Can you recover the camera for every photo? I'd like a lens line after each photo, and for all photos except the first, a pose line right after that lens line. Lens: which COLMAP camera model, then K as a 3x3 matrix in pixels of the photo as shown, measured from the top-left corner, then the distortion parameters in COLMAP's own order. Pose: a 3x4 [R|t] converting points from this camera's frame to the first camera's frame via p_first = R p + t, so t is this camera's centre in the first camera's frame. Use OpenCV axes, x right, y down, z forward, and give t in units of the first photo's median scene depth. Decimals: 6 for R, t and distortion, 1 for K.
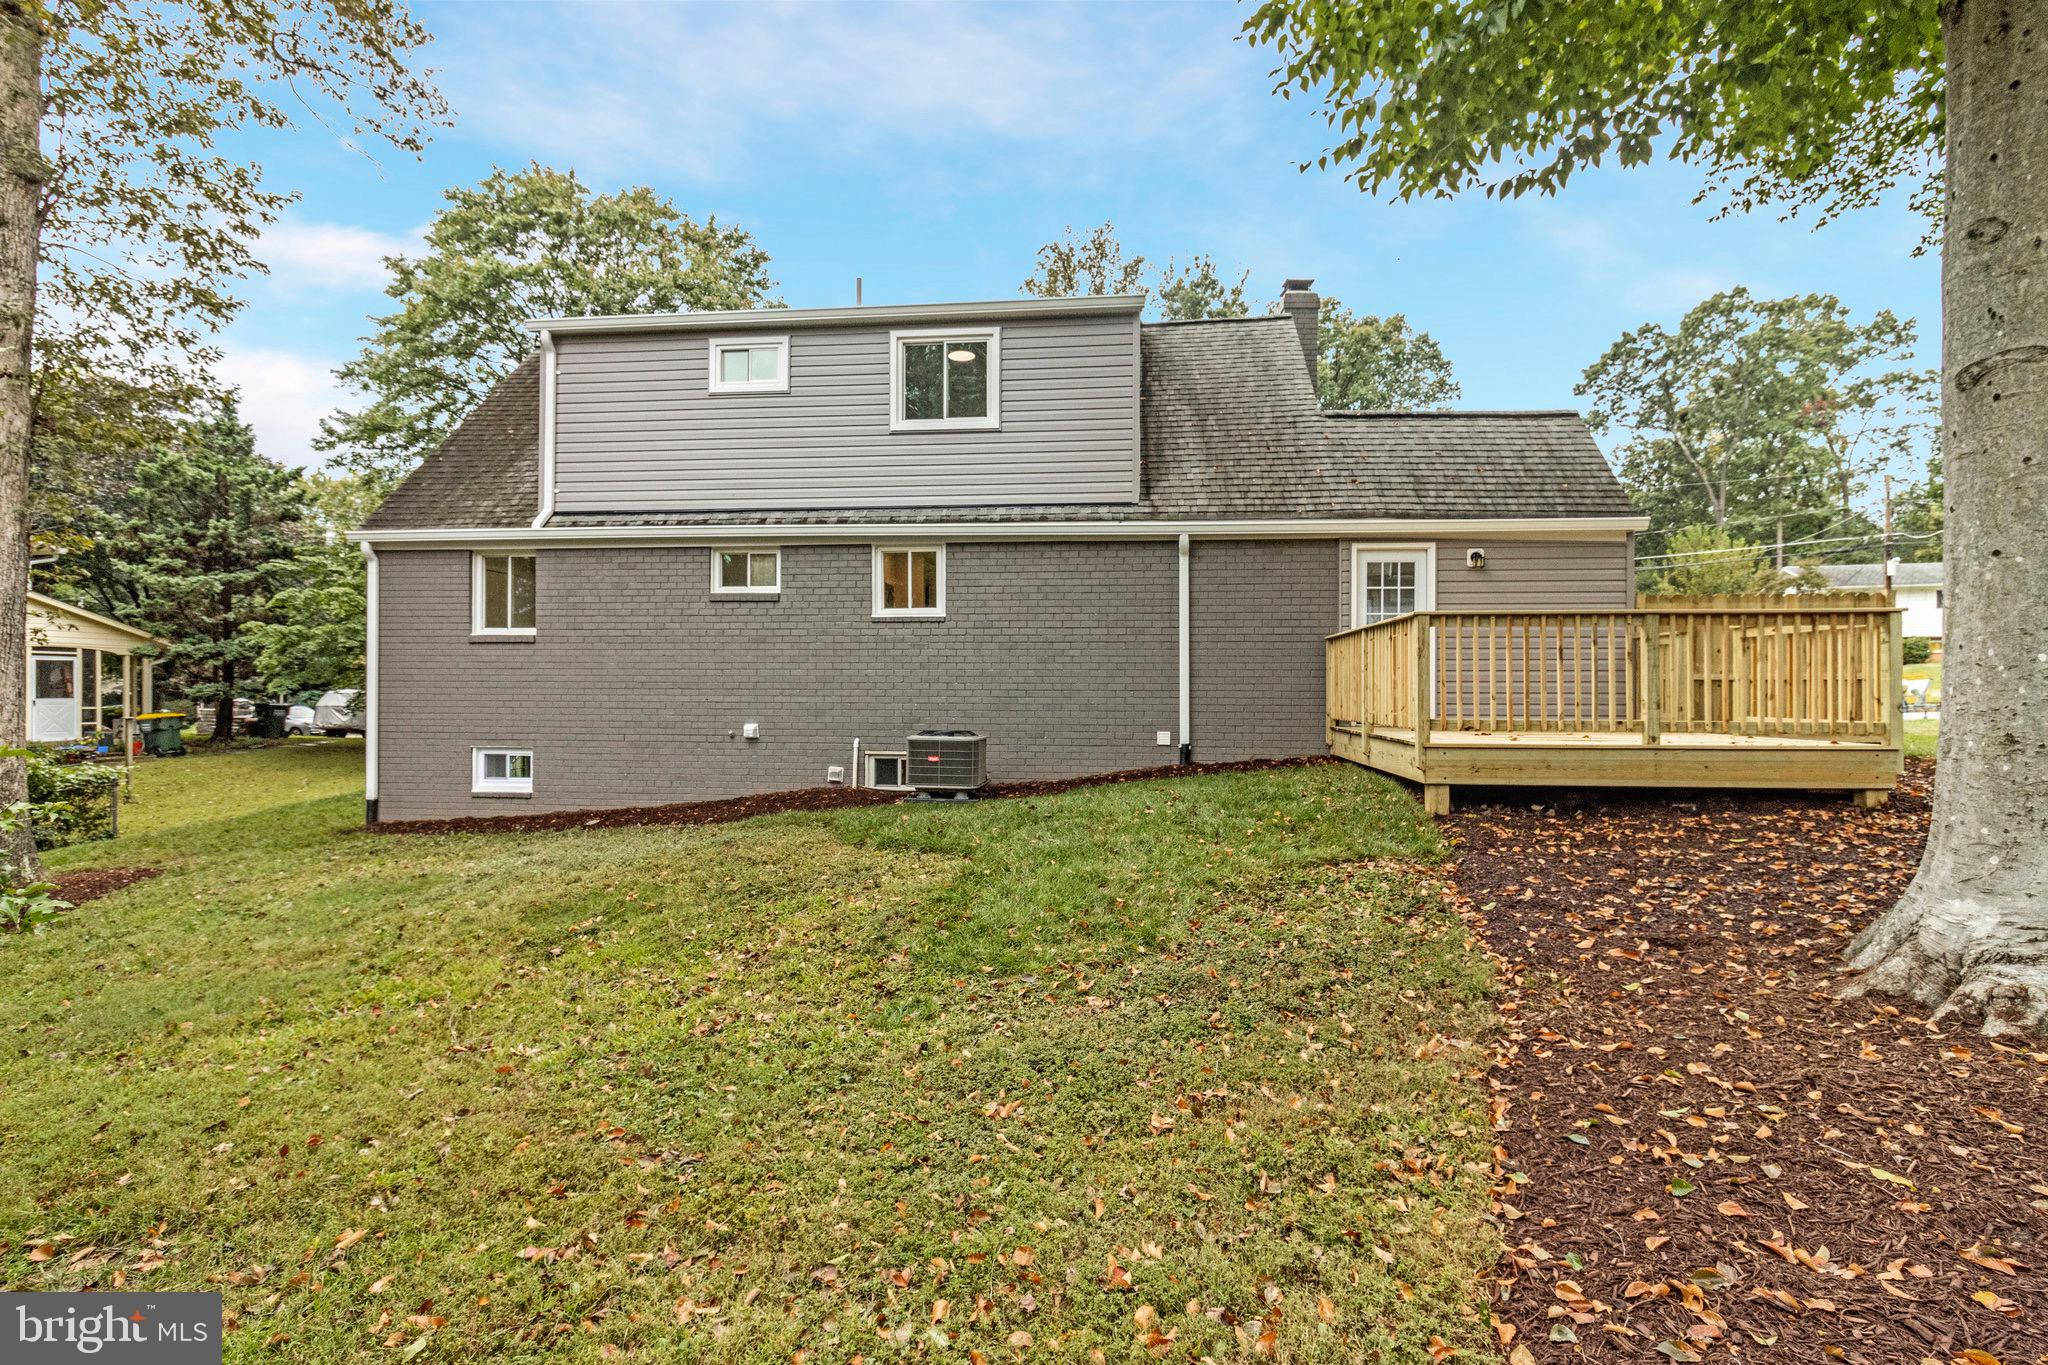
lens RADIAL K [[975.7, 0, 1017.9], [0, 975.7, 700.5], [0, 0, 1]] dist [0.003301, 0.000275]
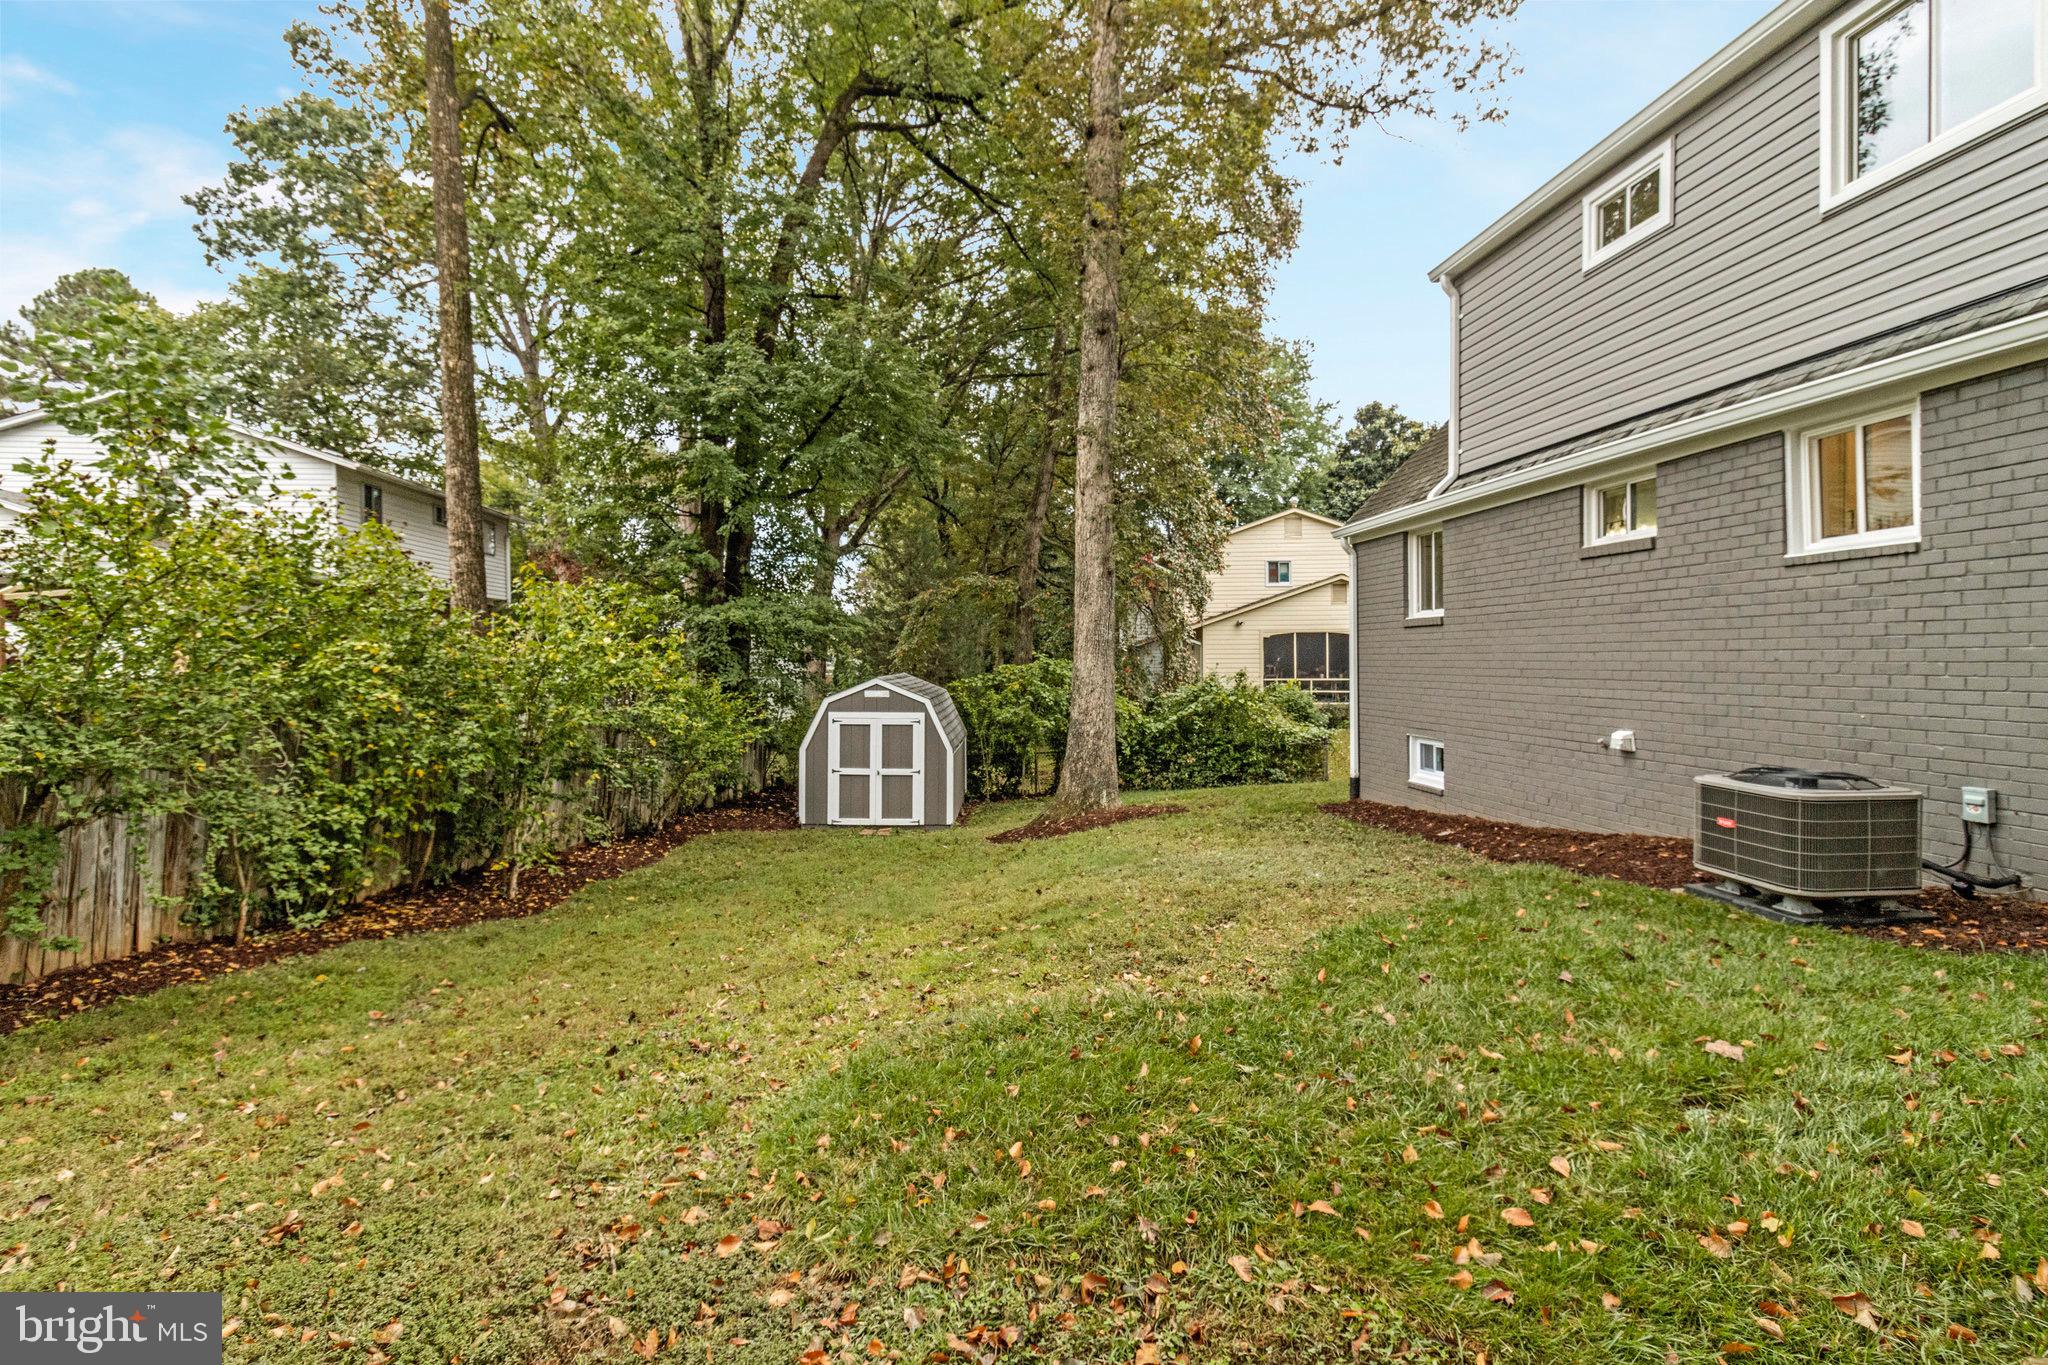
lens RADIAL K [[955.4, 0, 1037.0], [0, 955.4, 670.1], [0, 0, 1]] dist [0.001971, 0.000877]
pose [[0.231471, 0.005100, -0.972828, 0.290551], [0.005564, 0.999963, 0.006566, -0.026007], [0.972826, -0.006933, 0.231434, 0.446872]]
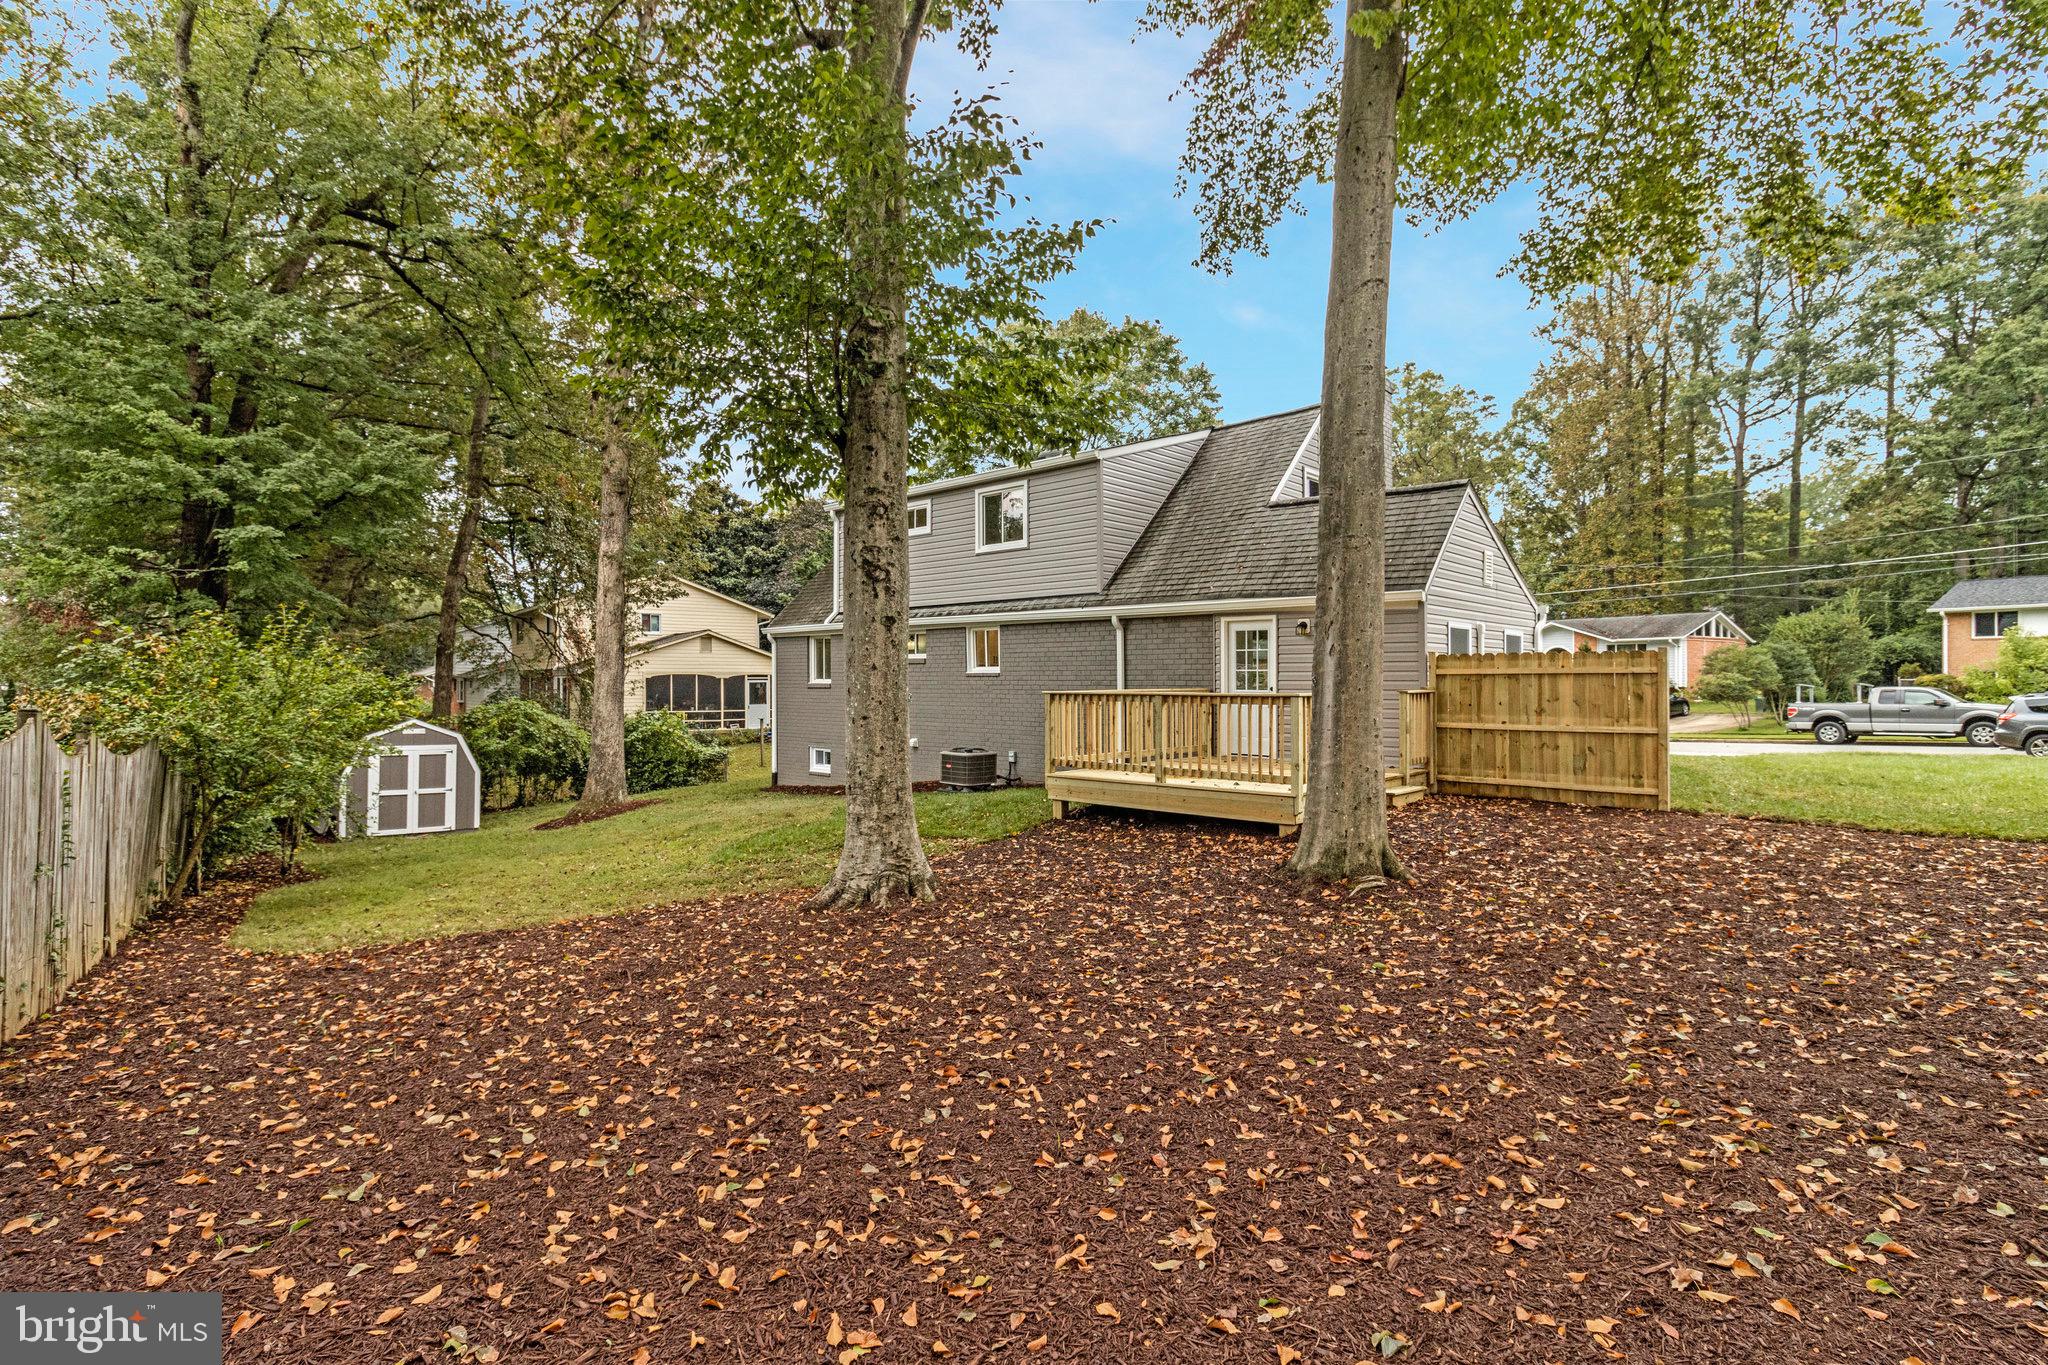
lens RADIAL K [[951.7, 0, 1026.9], [0, 951.7, 681.6], [0, 0, 1]] dist [0.001346, 0.000127]
pose [[0.806019, -0.004388, -0.591874, 0.834867], [0.000977, 0.999981, -0.006084, -0.062499], [0.591889, 0.004326, 0.806008, -0.176716]]
